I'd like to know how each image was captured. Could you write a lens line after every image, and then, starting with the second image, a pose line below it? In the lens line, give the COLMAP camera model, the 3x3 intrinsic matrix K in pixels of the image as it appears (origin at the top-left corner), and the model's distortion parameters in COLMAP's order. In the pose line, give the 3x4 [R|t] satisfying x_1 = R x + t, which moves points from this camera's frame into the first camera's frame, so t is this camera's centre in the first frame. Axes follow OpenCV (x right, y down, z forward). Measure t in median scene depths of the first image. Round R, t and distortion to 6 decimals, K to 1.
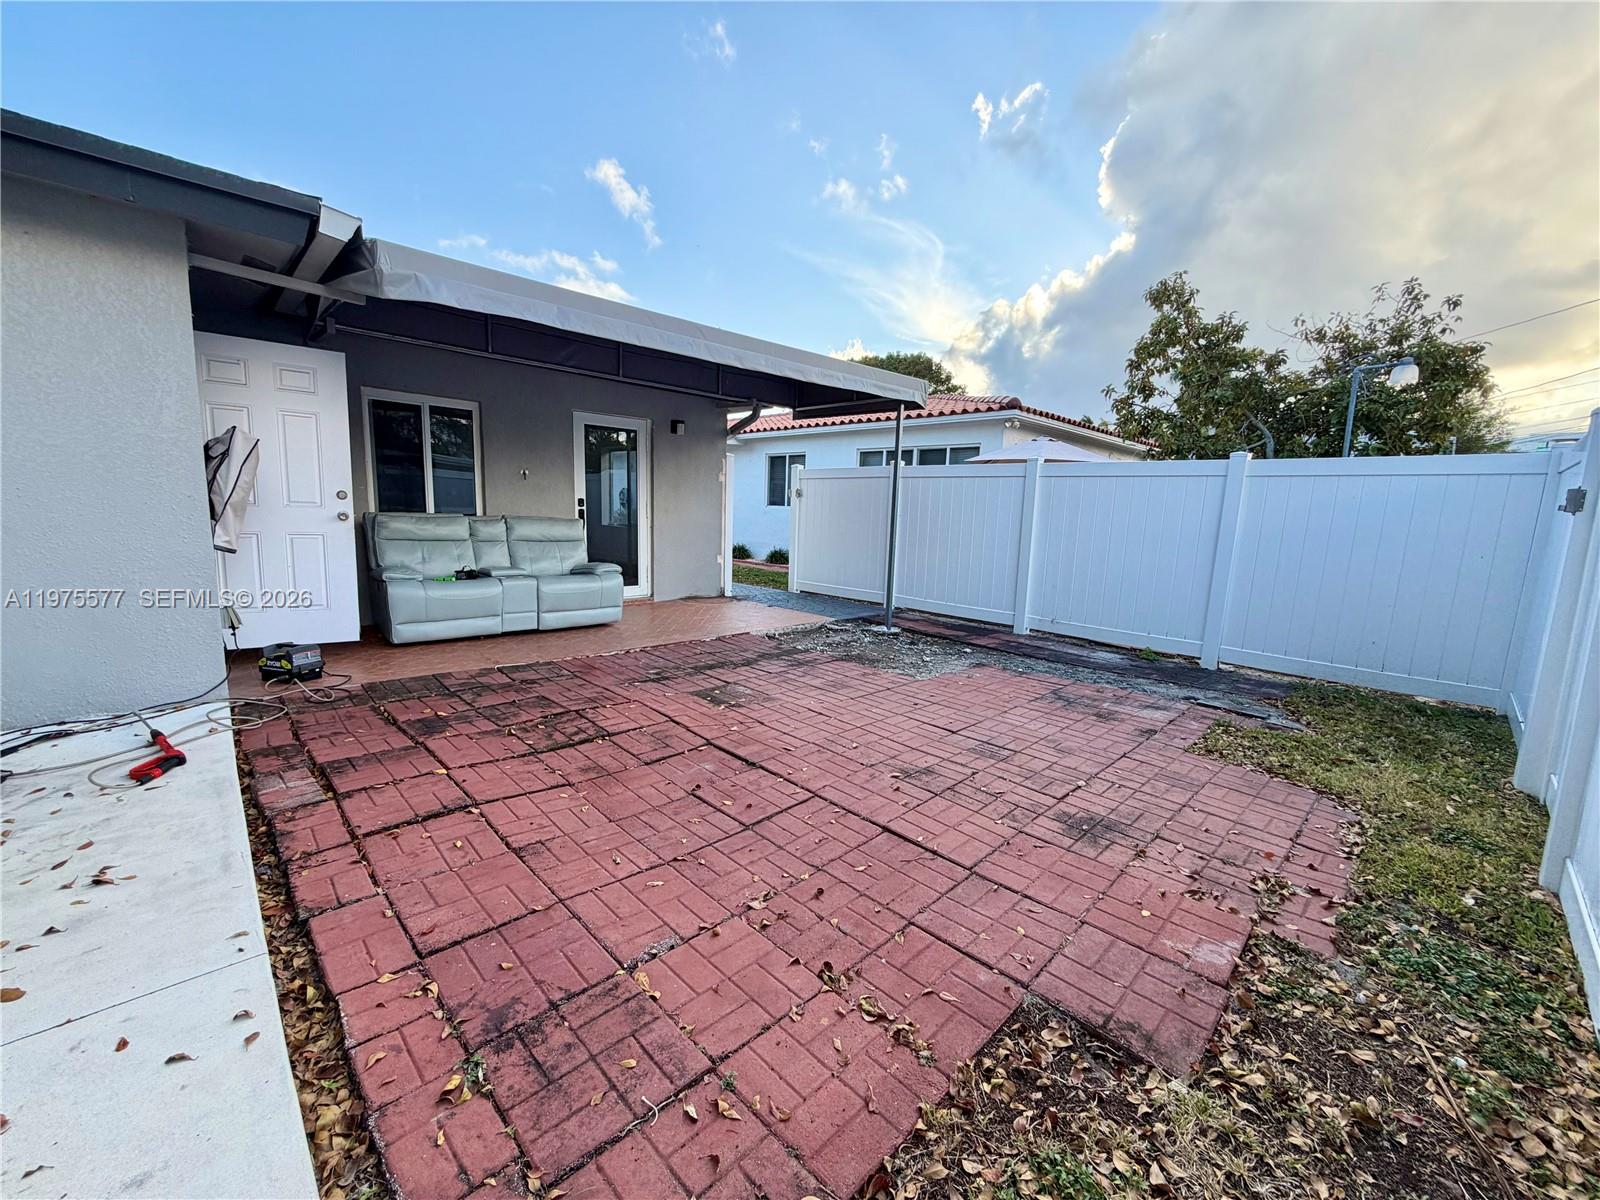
lens RADIAL K [[640.8, 0, 795.3], [0, 640.8, 597.8], [0, 0, 1]] dist [-0.000518, -0.000010]
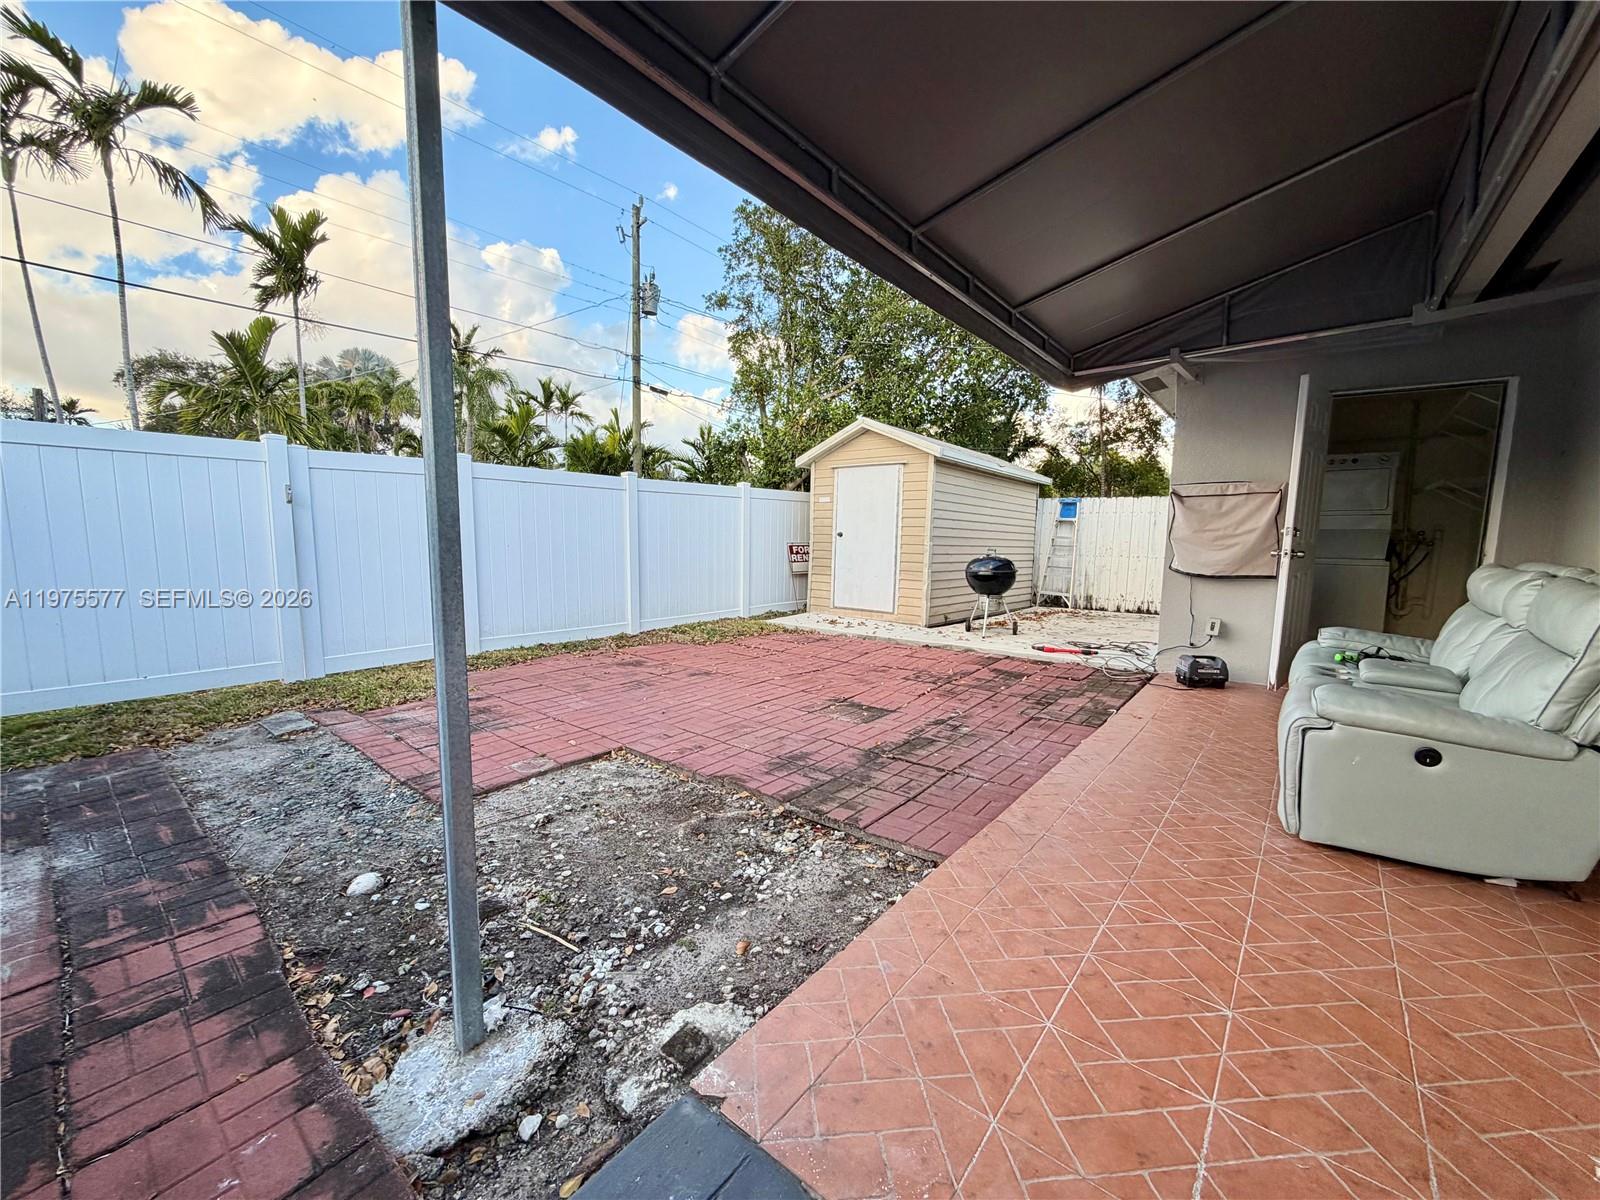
lens RADIAL K [[637.8, 0, 805.6], [0, 637.8, 599.0], [0, 0, 1]] dist [-0.000869, -0.000056]
pose [[-0.990638, -0.034506, -0.132079, 0.100906], [-0.066514, 0.966917, 0.246268, -0.252064], [0.119211, 0.252747, -0.960160, 1.853578]]
